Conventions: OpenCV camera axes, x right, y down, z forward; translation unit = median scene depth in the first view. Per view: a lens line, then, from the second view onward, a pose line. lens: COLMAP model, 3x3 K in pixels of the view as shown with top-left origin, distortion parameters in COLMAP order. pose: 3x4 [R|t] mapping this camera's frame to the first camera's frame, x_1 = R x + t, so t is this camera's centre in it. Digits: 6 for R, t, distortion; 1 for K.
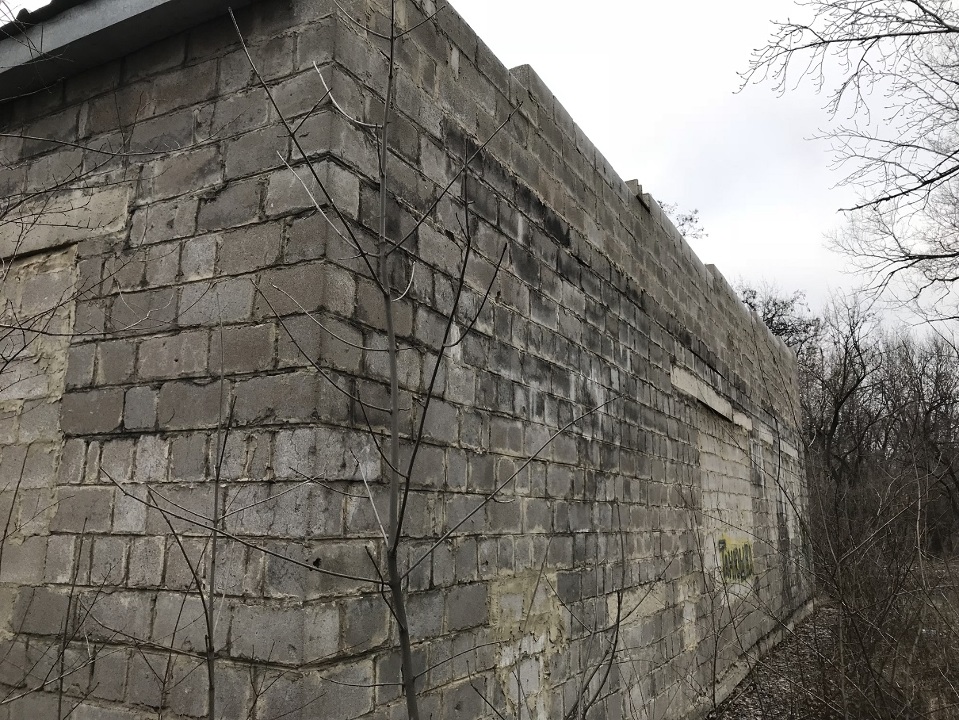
lens RADIAL K [[779.1, 0, 478.9], [0, 779.1, 358.9], [0, 0, 1]] dist [0.032881, -0.031273]
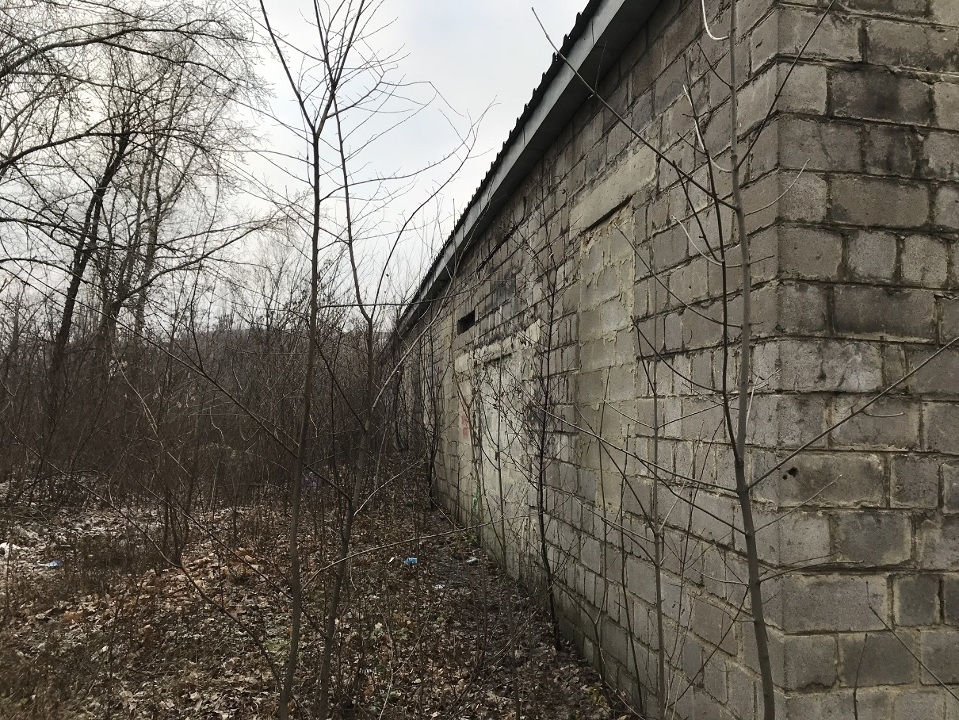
lens RADIAL K [[779.1, 0, 478.9], [0, 779.1, 361.1], [0, 0, 1]] dist [0.032881, -0.031273]
pose [[0.616000, -0.047492, -0.786314, 0.308703], [0.139133, 0.989048, 0.049260, 0.009472], [0.775362, -0.139746, 0.615861, 0.066213]]
